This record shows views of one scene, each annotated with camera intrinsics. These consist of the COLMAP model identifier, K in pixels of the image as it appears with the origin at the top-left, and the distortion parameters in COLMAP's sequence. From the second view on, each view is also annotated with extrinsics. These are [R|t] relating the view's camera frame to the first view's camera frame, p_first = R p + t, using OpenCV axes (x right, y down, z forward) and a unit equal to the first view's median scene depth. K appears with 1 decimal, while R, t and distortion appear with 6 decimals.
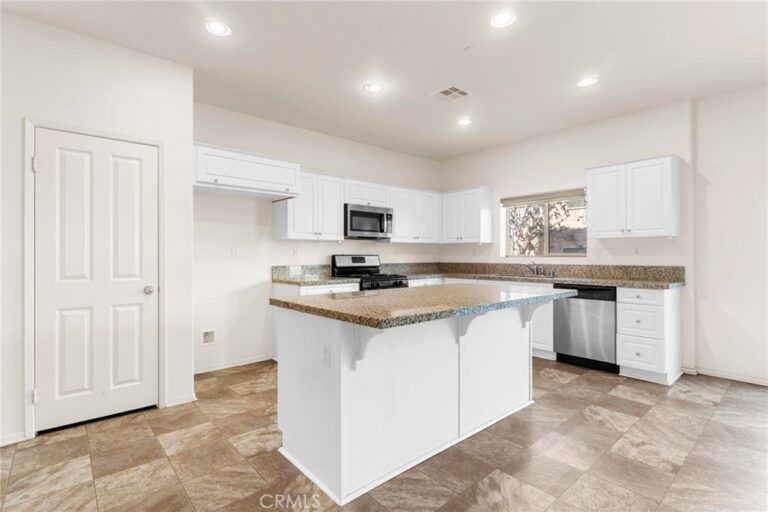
lens RADIAL K [[374.2, 0, 384.0], [0, 374.2, 256.0], [0, 0, 1]] dist [0.000219, 0.000648]
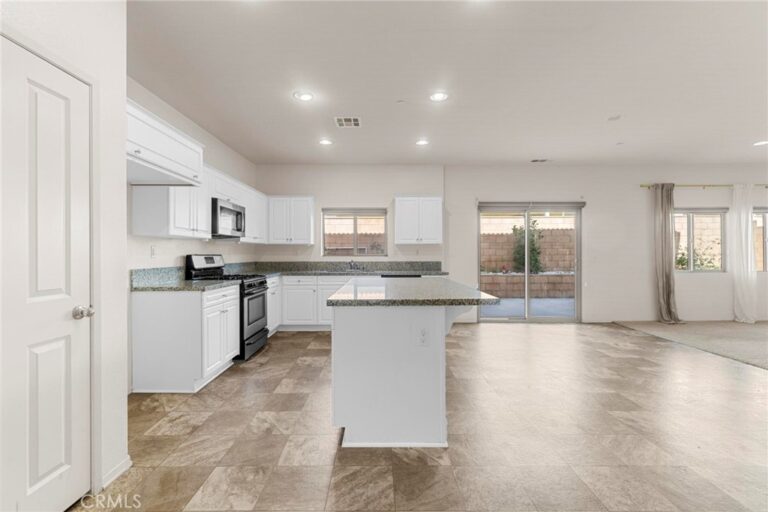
lens RADIAL K [[342.4, 0, 386.1], [0, 342.4, 253.5], [0, 0, 1]] dist [-0.001364, 0.000018]
pose [[0.648797, 0.001953, 0.760959, -0.512932], [0.000719, 0.999995, -0.003180, -0.003777], [-0.760961, 0.002610, 0.648792, 0.168286]]
